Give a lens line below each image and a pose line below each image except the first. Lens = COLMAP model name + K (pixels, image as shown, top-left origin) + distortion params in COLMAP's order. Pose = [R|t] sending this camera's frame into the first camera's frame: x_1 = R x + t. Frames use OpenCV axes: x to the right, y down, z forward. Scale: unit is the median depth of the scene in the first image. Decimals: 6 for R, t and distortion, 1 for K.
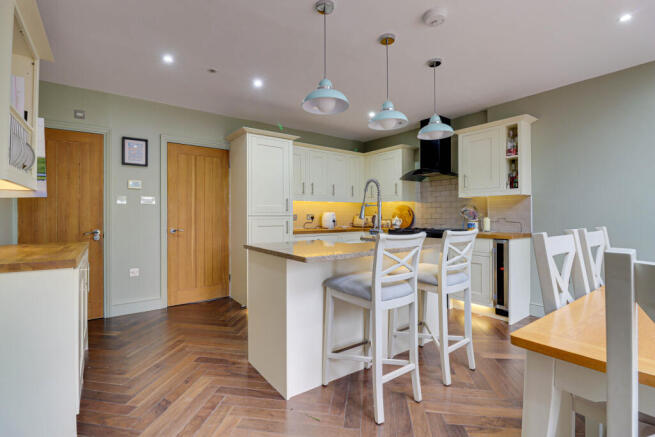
lens RADIAL K [[300.4, 0, 326.5], [0, 300.4, 215.1], [0, 0, 1]] dist [-0.003407, -0.000634]
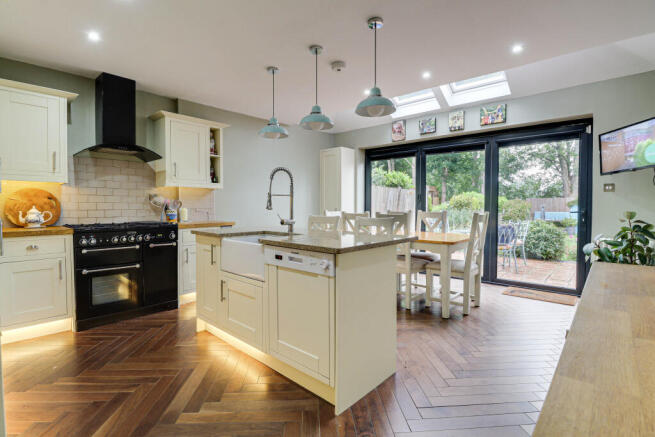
lens RADIAL K [[313.0, 0, 321.5], [0, 313.0, 215.0], [0, 0, 1]] dist [-0.002247, -0.011278]
pose [[-0.190307, -0.030218, 0.981259, -0.595930], [-0.001201, 0.999533, 0.030548, -0.000100], [-0.981724, 0.004635, -0.190254, 0.737808]]
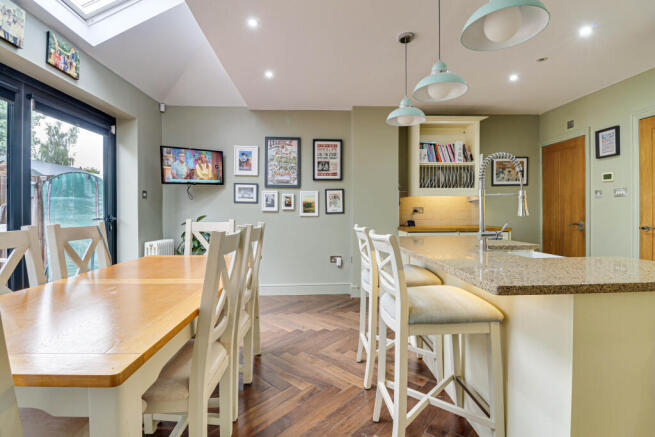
lens RADIAL K [[313.0, 0, 321.5], [0, 313.0, 215.0], [0, 0, 1]] dist [-0.002247, -0.011278]
pose [[-0.561395, 0.006985, -0.827518, 0.653289], [0.007031, 0.999969, 0.003671, 0.010300], [0.827518, -0.003757, -0.561427, 0.738578]]
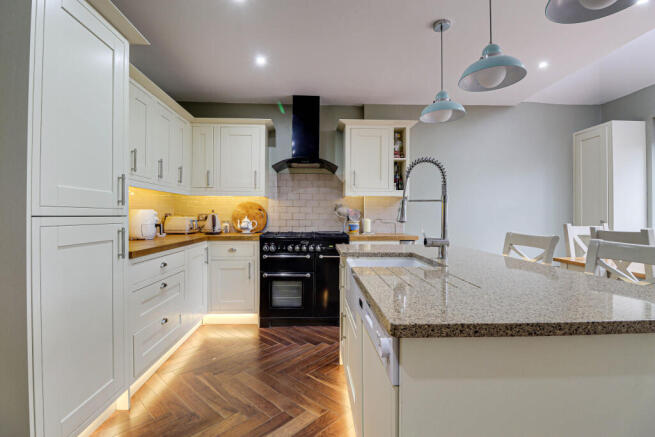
lens RADIAL K [[300.4, 0, 326.5], [0, 300.4, 215.1], [0, 0, 1]] dist [-0.003407, -0.000634]
pose [[0.562558, 0.003590, 0.826750, -0.329957], [-0.004218, 0.999990, -0.001472, -0.000344], [-0.826747, -0.002659, 0.562568, 0.563450]]
